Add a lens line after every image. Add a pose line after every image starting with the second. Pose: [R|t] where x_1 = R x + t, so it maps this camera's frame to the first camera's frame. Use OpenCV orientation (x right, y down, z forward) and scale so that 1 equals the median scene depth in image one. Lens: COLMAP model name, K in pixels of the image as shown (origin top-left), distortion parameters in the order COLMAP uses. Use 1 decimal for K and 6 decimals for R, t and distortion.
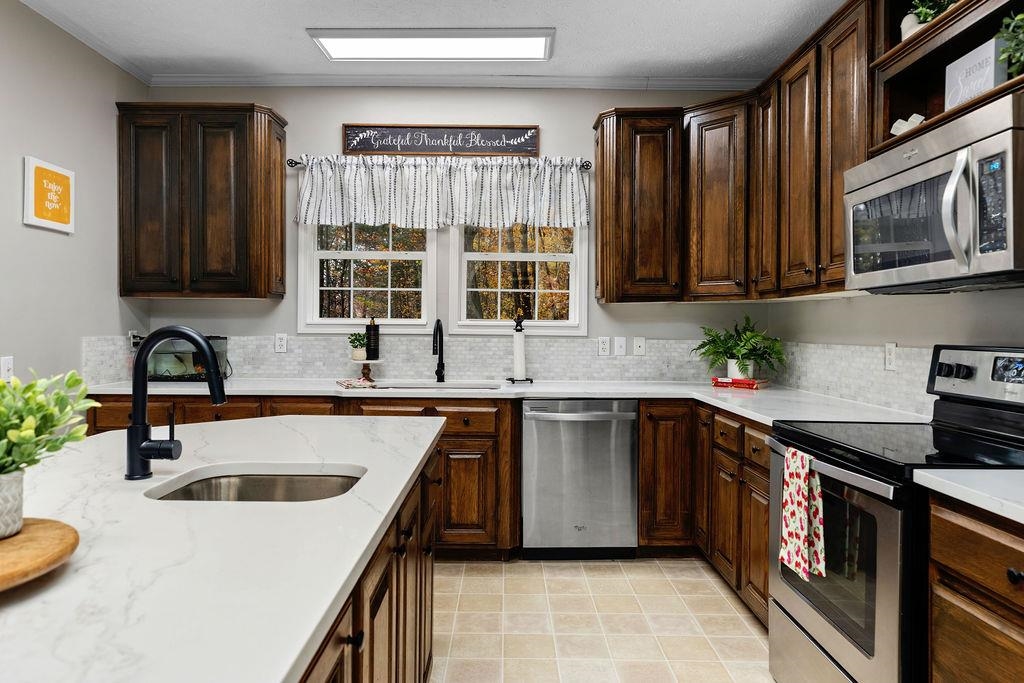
lens RADIAL K [[634.9, 0, 513.6], [0, 634.9, 340.1], [0, 0, 1]] dist [0.004034, -0.004595]
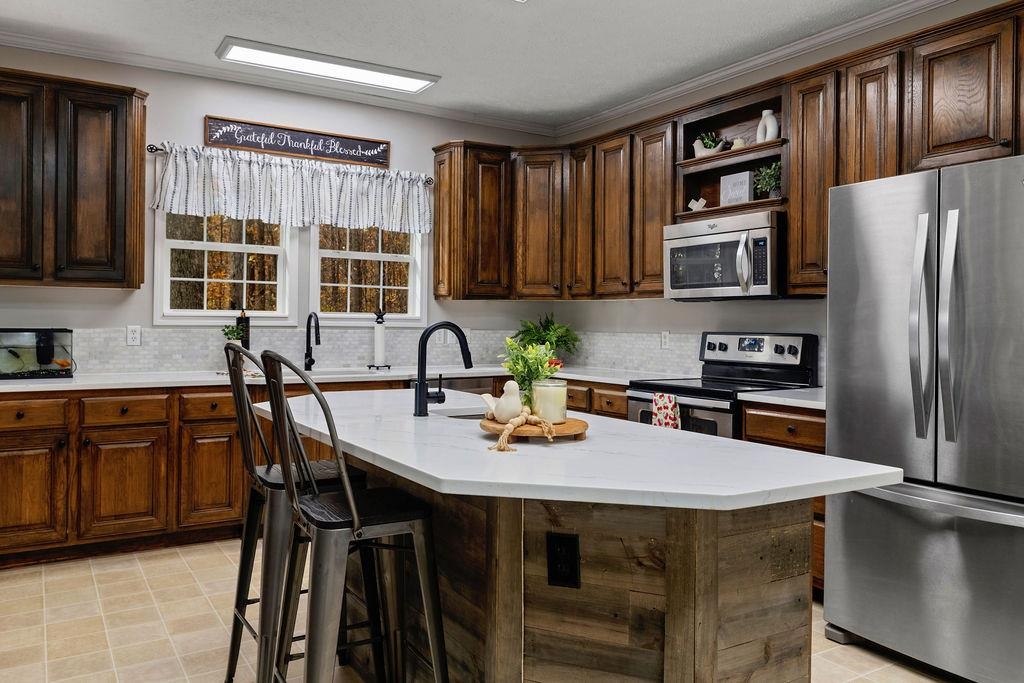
lens RADIAL K [[742.6, 0, 517.5], [0, 742.6, 336.5], [0, 0, 1]] dist [-0.006009, -0.001120]
pose [[0.851096, -0.008879, 0.524936, -0.472046], [0.005789, 0.999955, 0.007528, 0.000959], [-0.524979, -0.003369, 0.851109, -0.250952]]
